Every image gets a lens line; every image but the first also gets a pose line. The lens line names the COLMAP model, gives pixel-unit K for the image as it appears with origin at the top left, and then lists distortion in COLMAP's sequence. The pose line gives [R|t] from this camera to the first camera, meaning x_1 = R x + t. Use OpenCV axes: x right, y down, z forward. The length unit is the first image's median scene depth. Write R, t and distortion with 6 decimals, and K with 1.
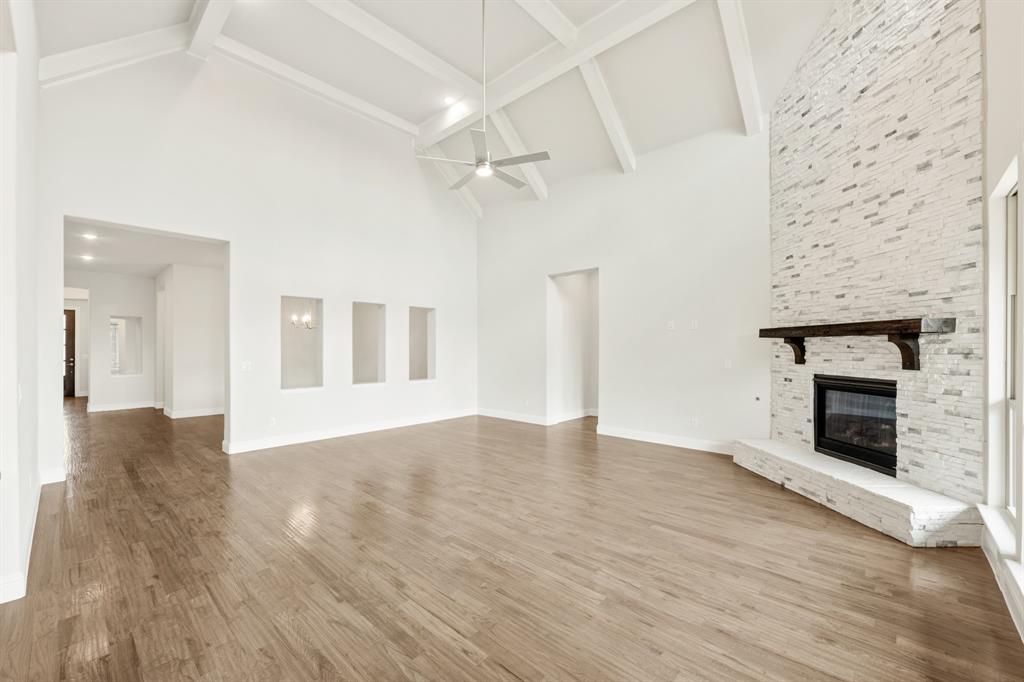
lens RADIAL K [[419.6, 0, 505.4], [0, 419.6, 346.4], [0, 0, 1]] dist [0.003083, -0.000534]
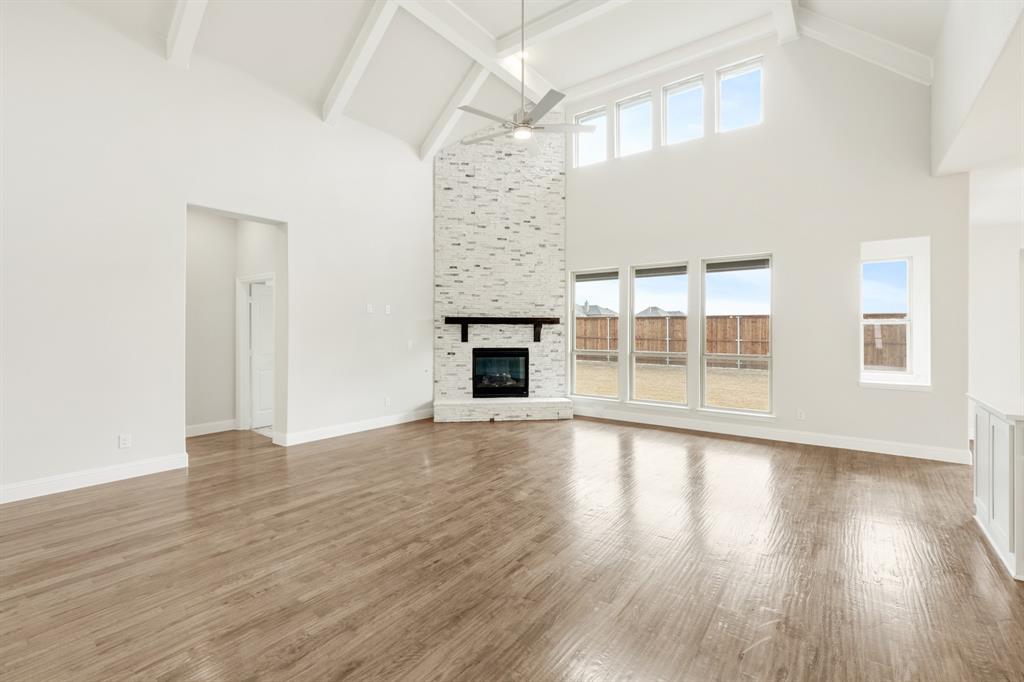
lens RADIAL K [[453.1, 0, 506.1], [0, 453.1, 331.3], [0, 0, 1]] dist [-0.002390, 0.000162]
pose [[-0.106766, 0.001388, 0.994283, -0.969809], [-0.004643, 0.999987, -0.001895, 0.006940], [-0.994273, -0.004819, -0.106759, 1.098192]]
